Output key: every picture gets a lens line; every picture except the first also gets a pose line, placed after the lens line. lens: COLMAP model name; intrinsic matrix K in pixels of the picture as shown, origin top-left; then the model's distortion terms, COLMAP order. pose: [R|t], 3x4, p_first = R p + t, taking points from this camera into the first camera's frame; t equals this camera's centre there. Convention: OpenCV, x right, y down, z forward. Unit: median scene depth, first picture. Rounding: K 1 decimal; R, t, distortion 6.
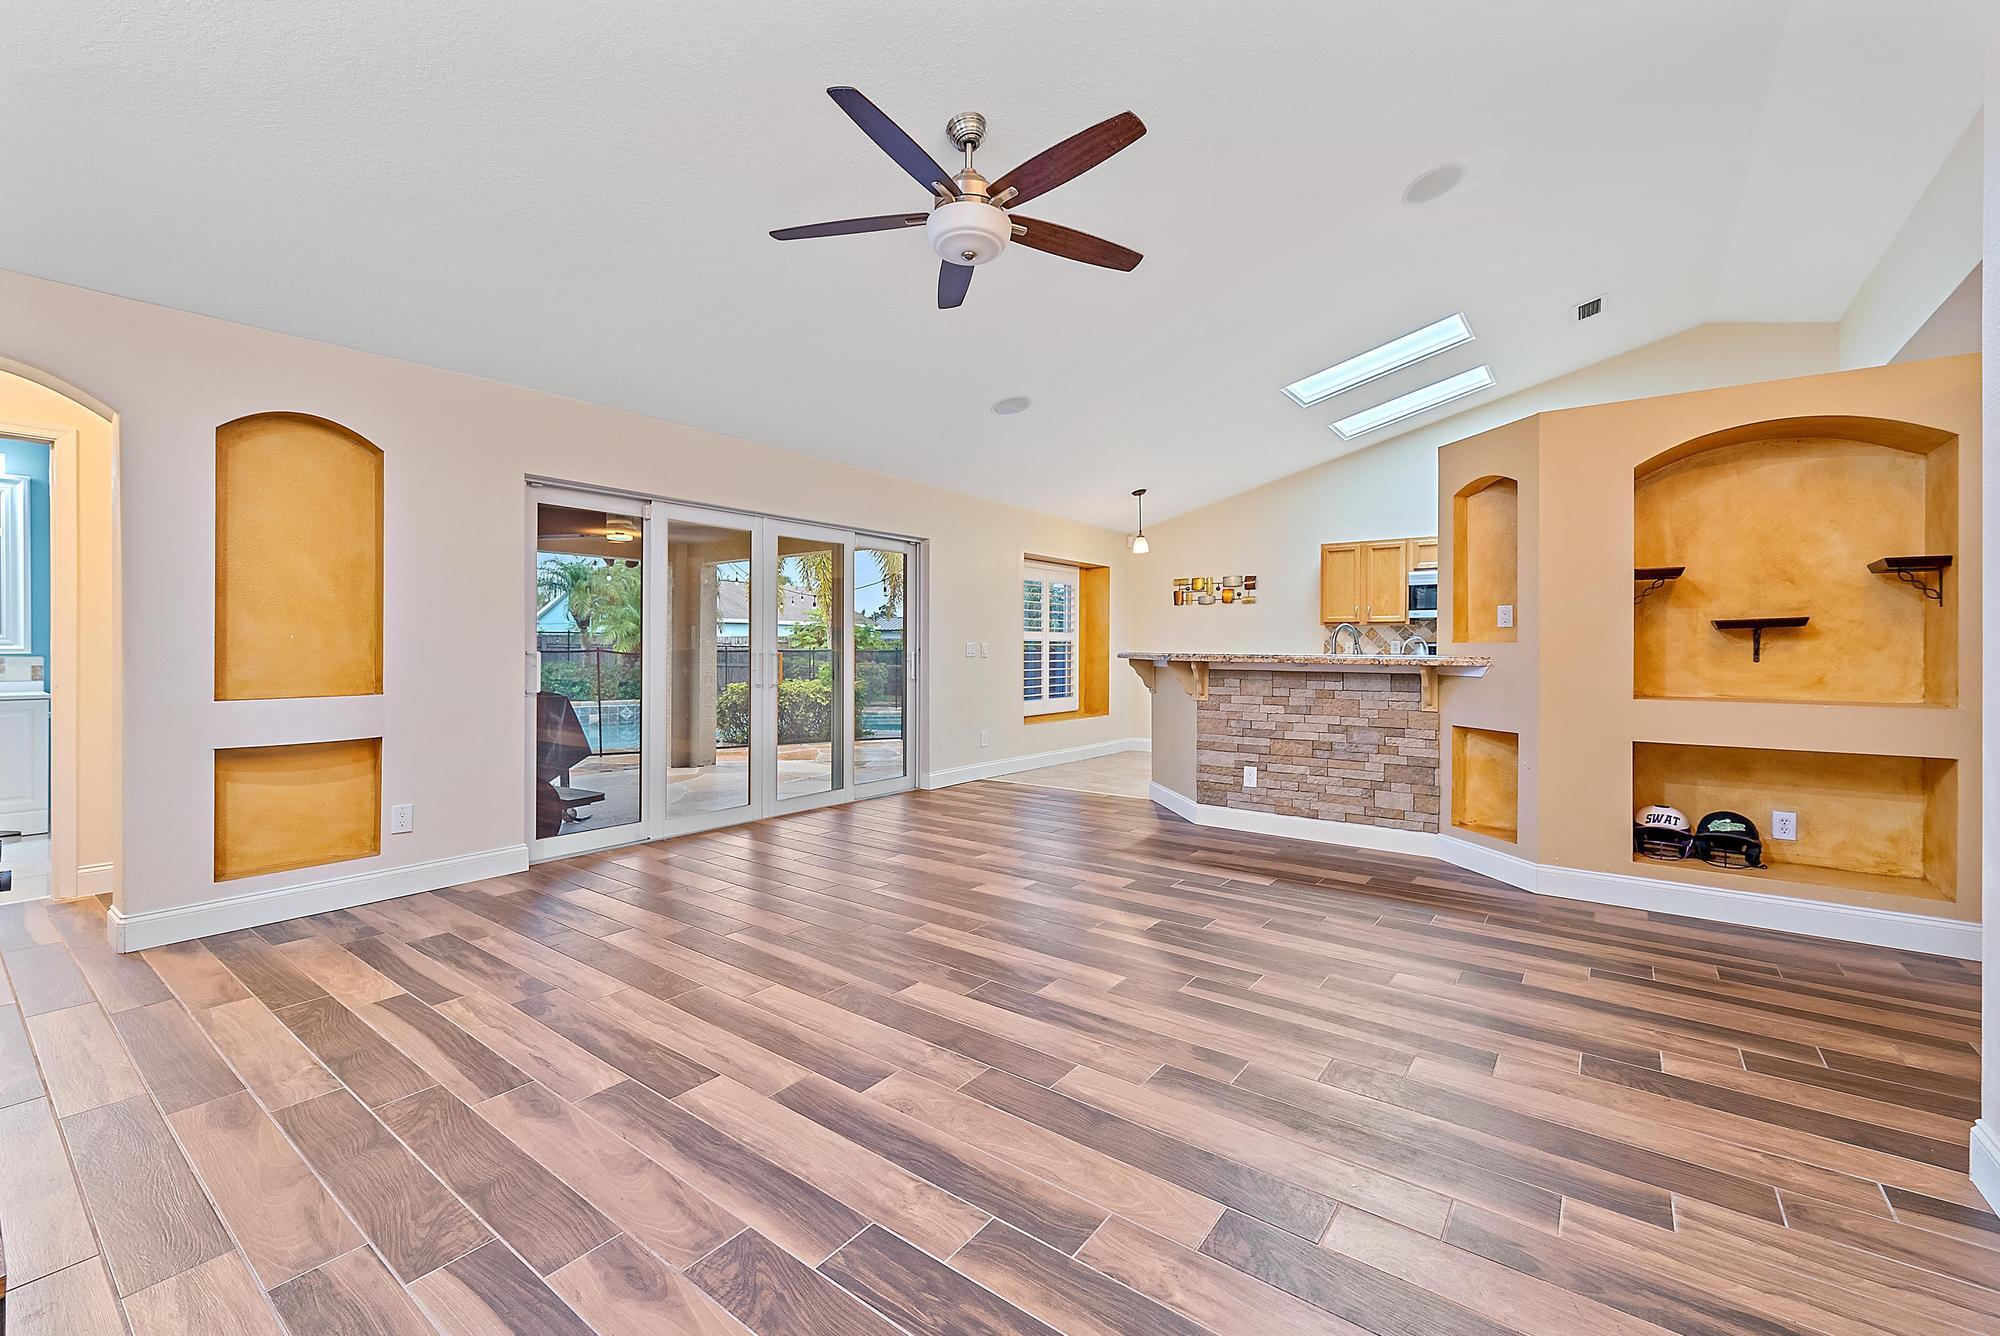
lens RADIAL K [[822.2, 0, 1002.5], [0, 822.2, 650.8], [0, 0, 1]] dist [0.001037, -0.000209]
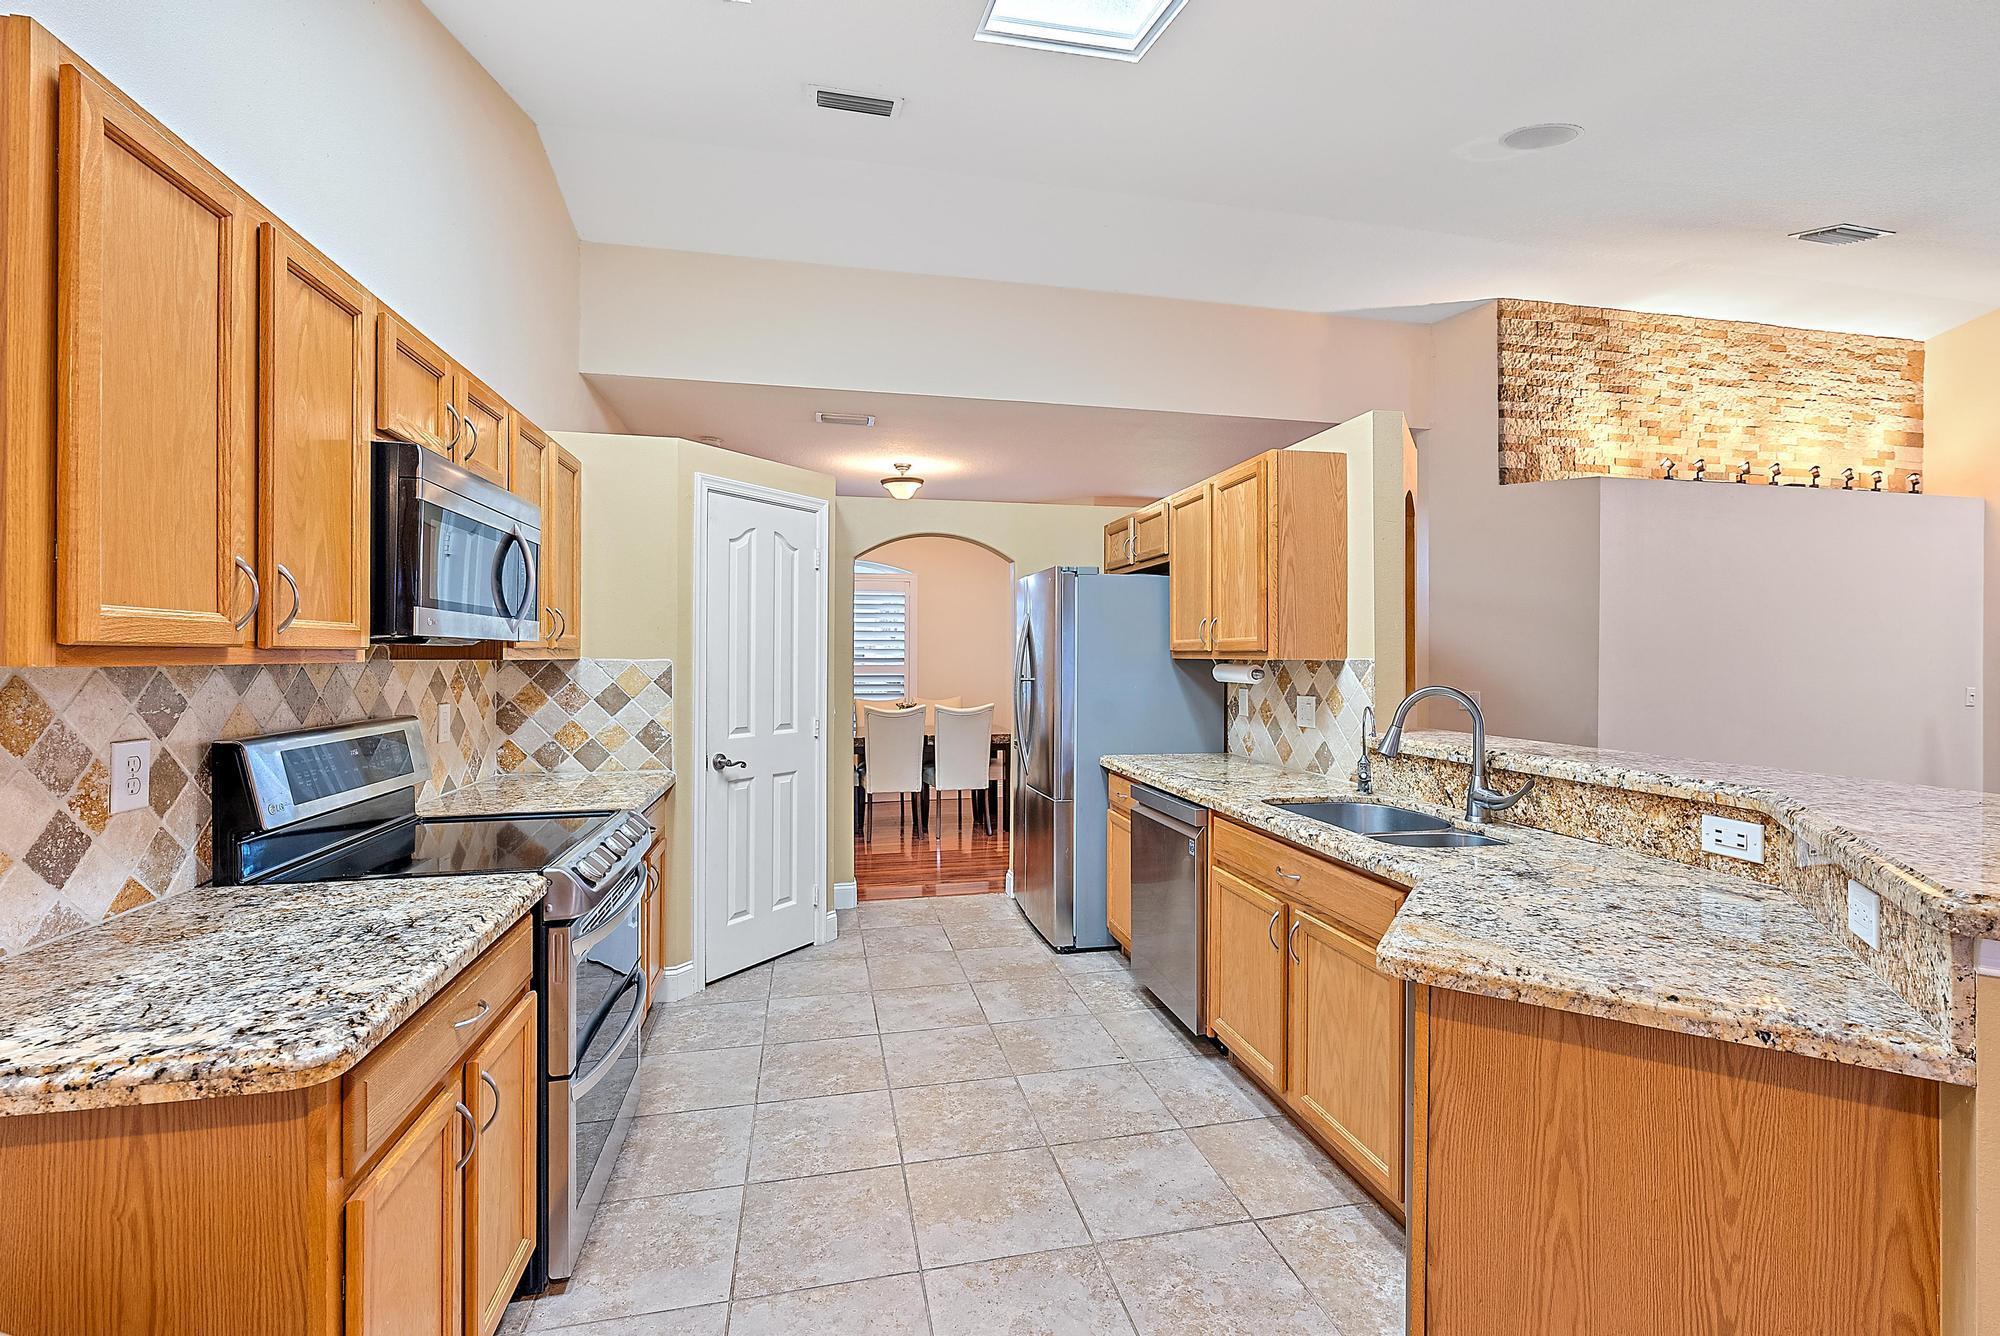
lens RADIAL K [[854.2, 0, 1004.4], [0, 854.2, 655.1], [0, 0, 1]] dist [-0.000401, -0.000227]
pose [[-0.754587, -0.006155, 0.656171, 0.432289], [-0.003013, 0.999978, 0.005915, -0.078674], [-0.656193, 0.002486, -0.754589, 2.298439]]
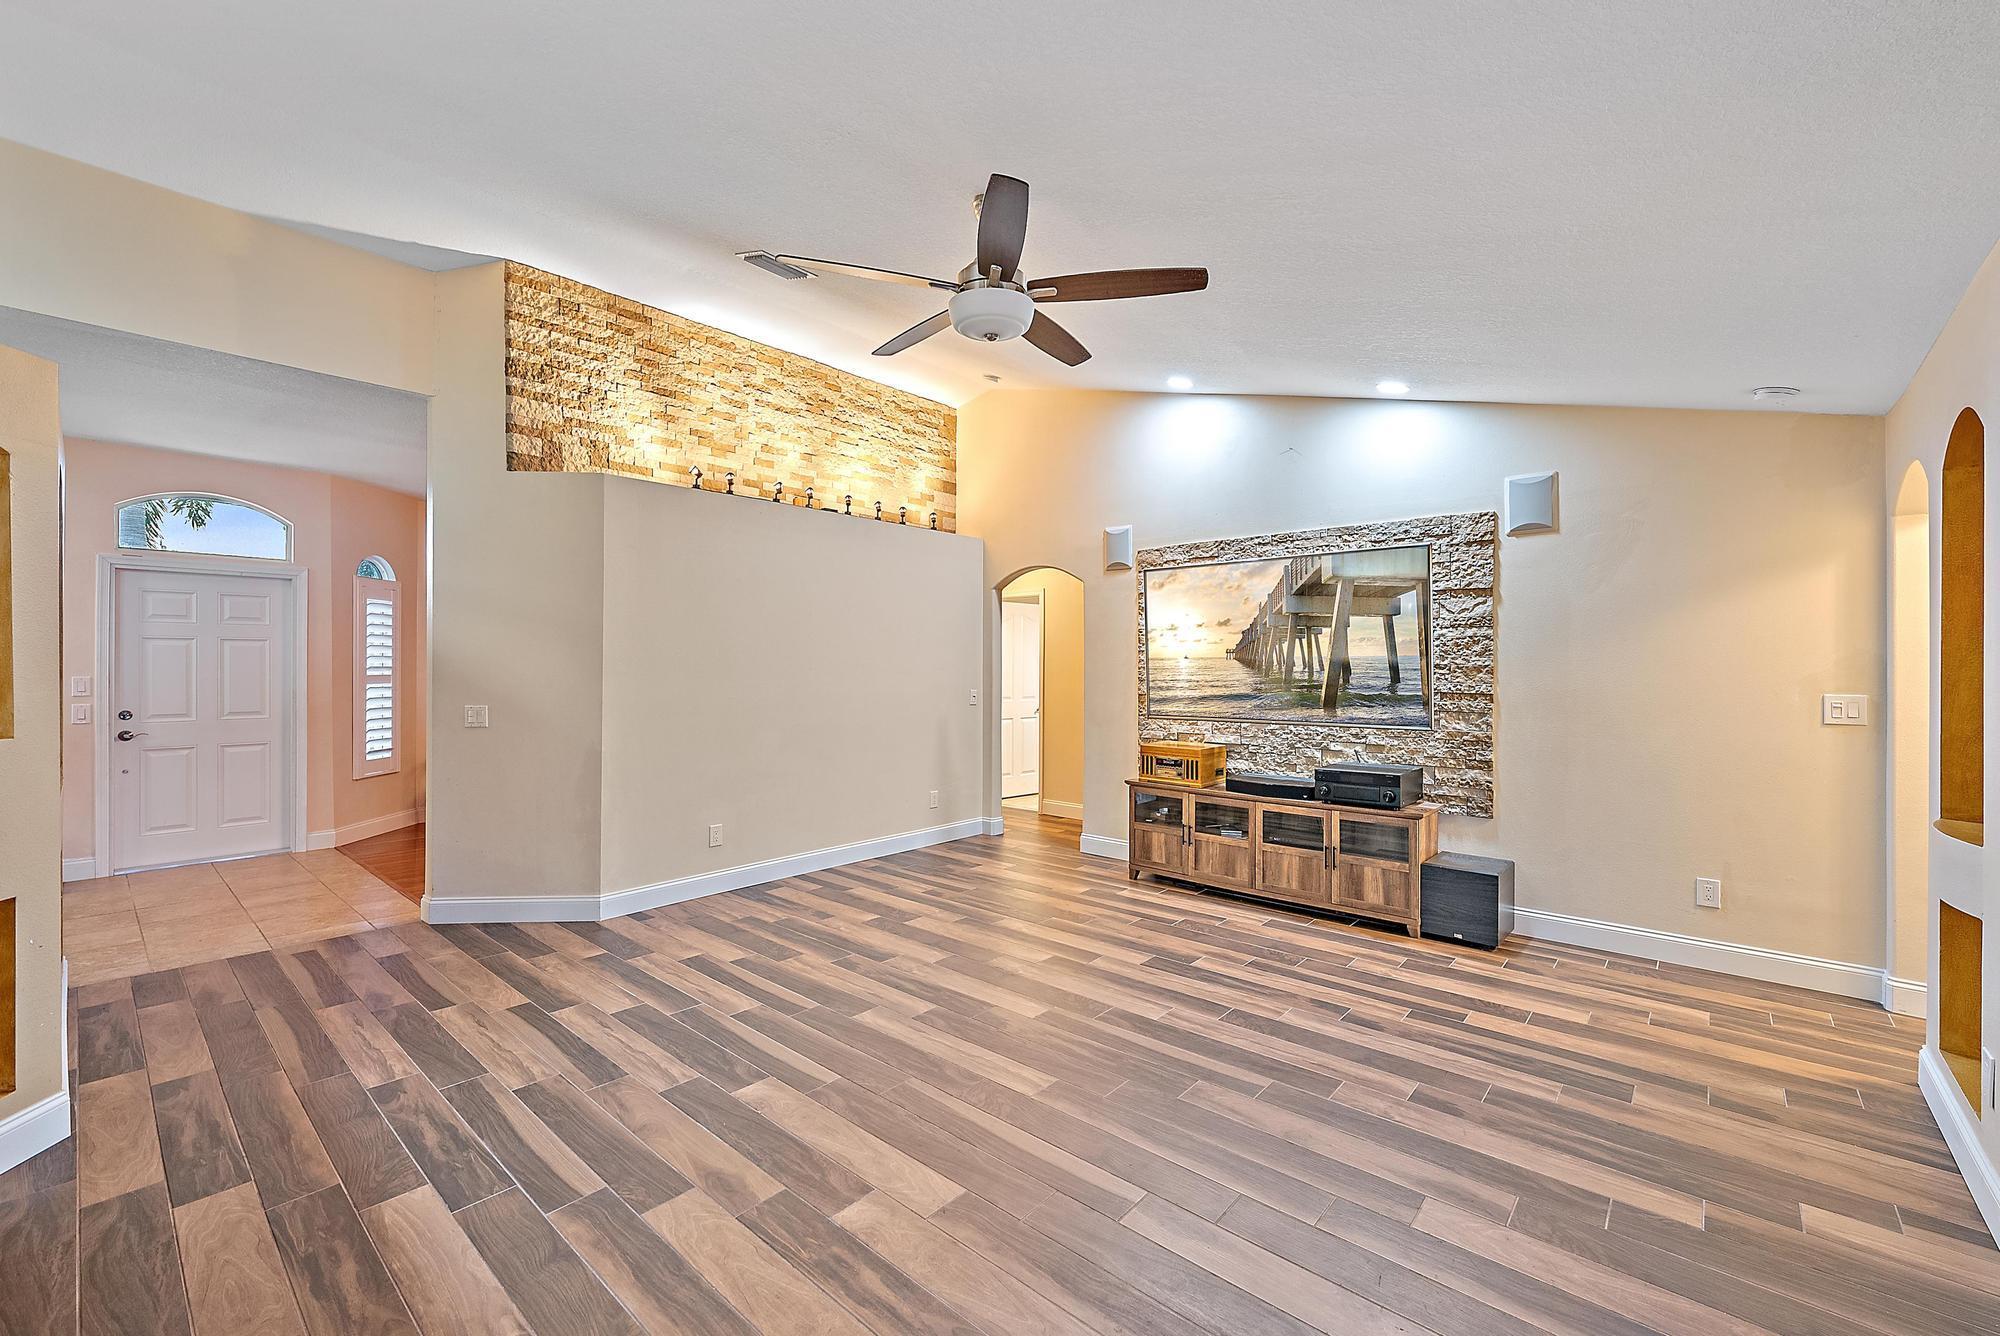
lens RADIAL K [[815.3, 0, 1001.8], [0, 815.3, 665.3], [0, 0, 1]] dist [0.000296, -0.000053]
pose [[-0.996776, -0.006243, 0.079993, -0.121519], [-0.005950, 0.999975, 0.003896, -0.079235], [-0.080016, 0.003408, -0.996788, 1.779844]]
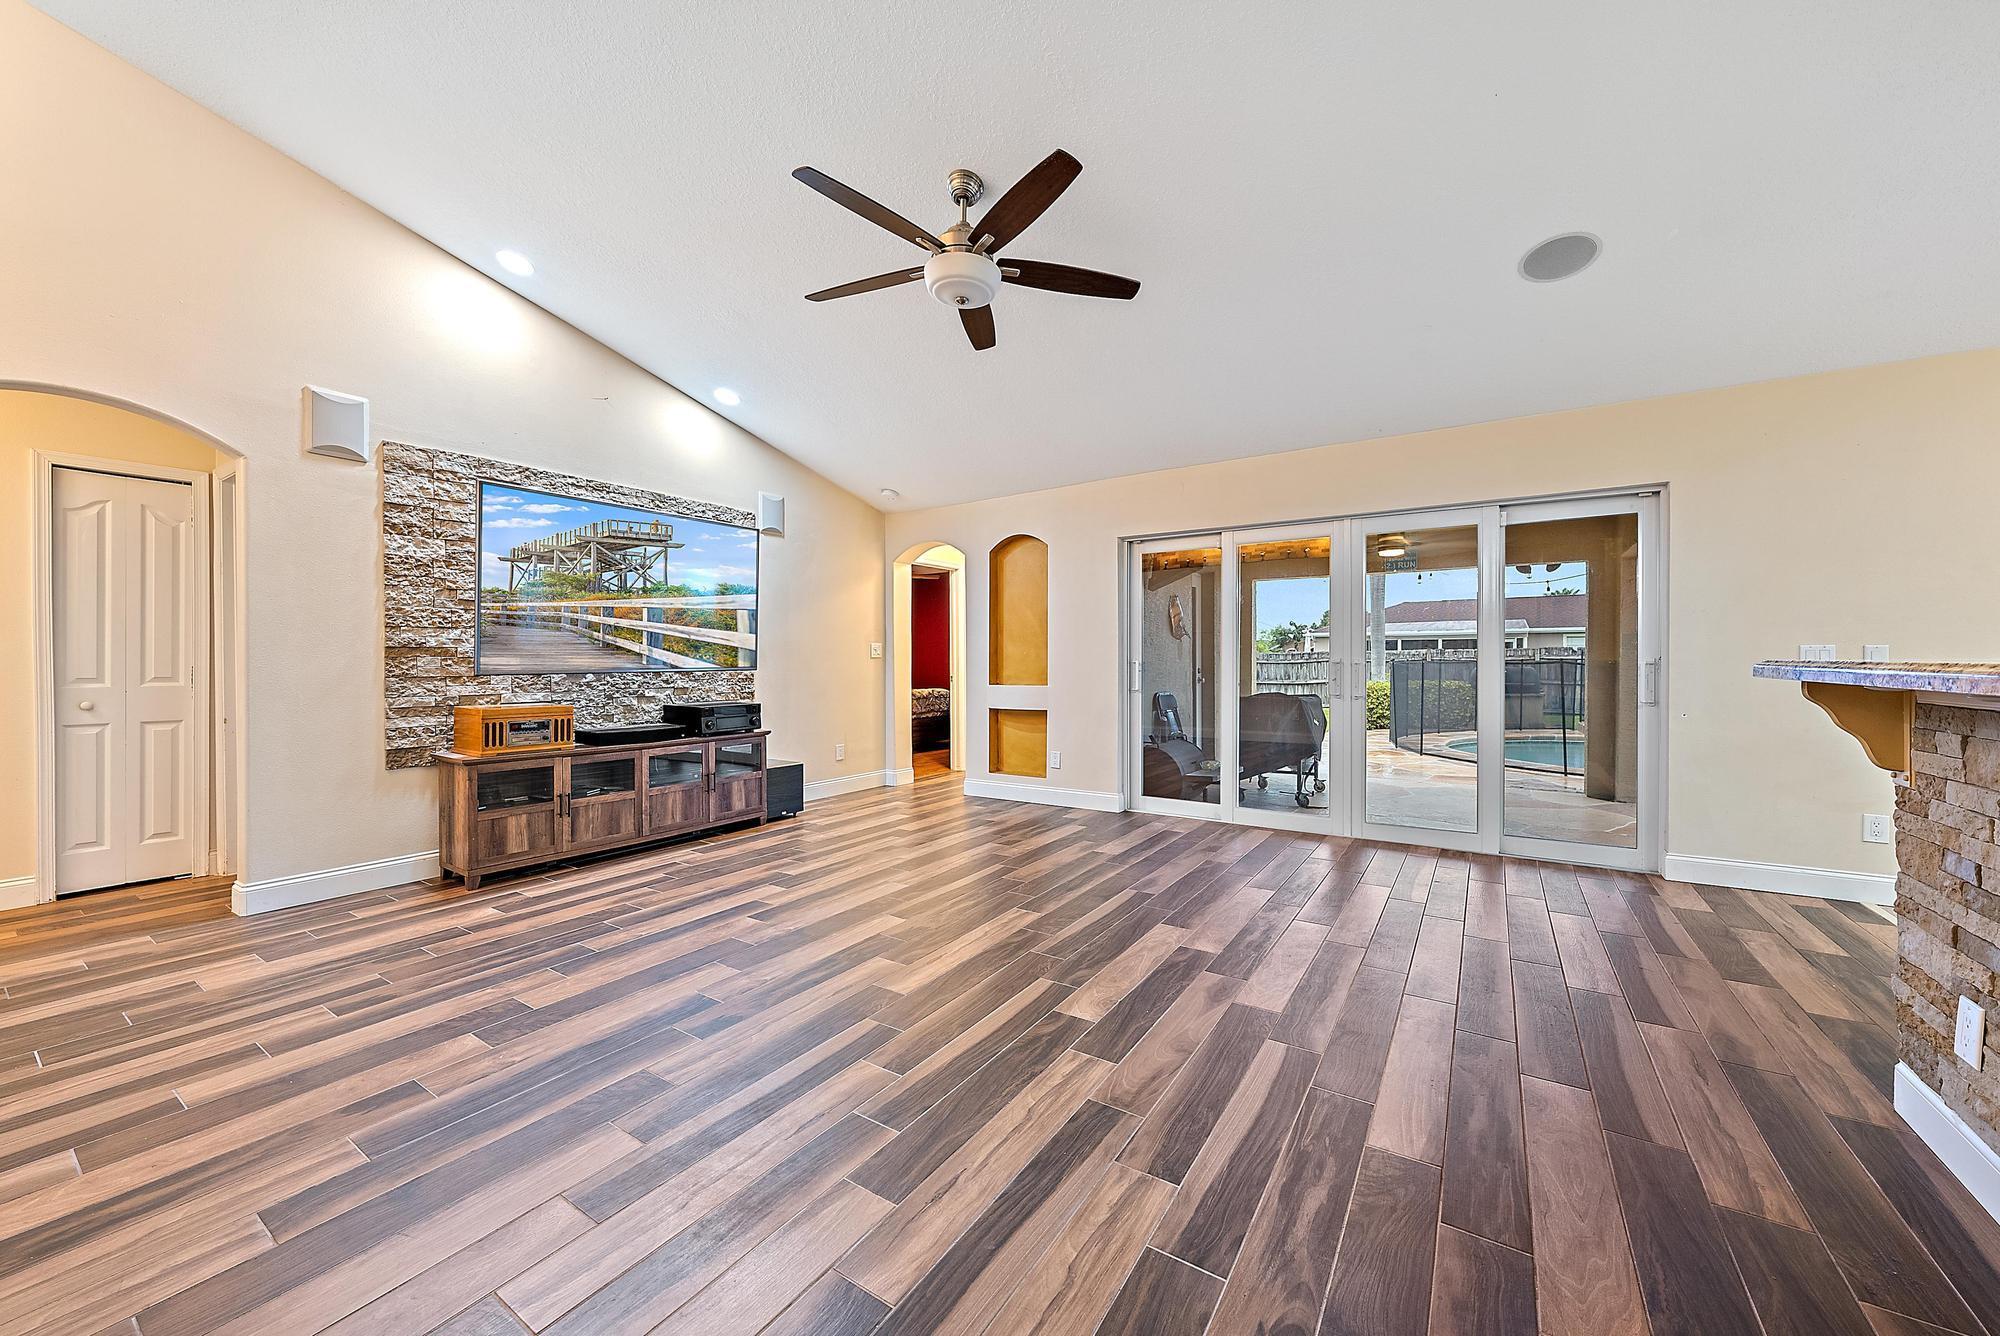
lens RADIAL K [[736.6, 0, 1010.9], [0, 736.6, 665.1], [0, 0, 1]] dist [-0.000729, -0.000203]
pose [[0.064674, 0.000819, -0.997906, 0.860945], [-0.002659, 0.999996, 0.000649, 0.009764], [0.997903, 0.002612, 0.064676, 0.902068]]
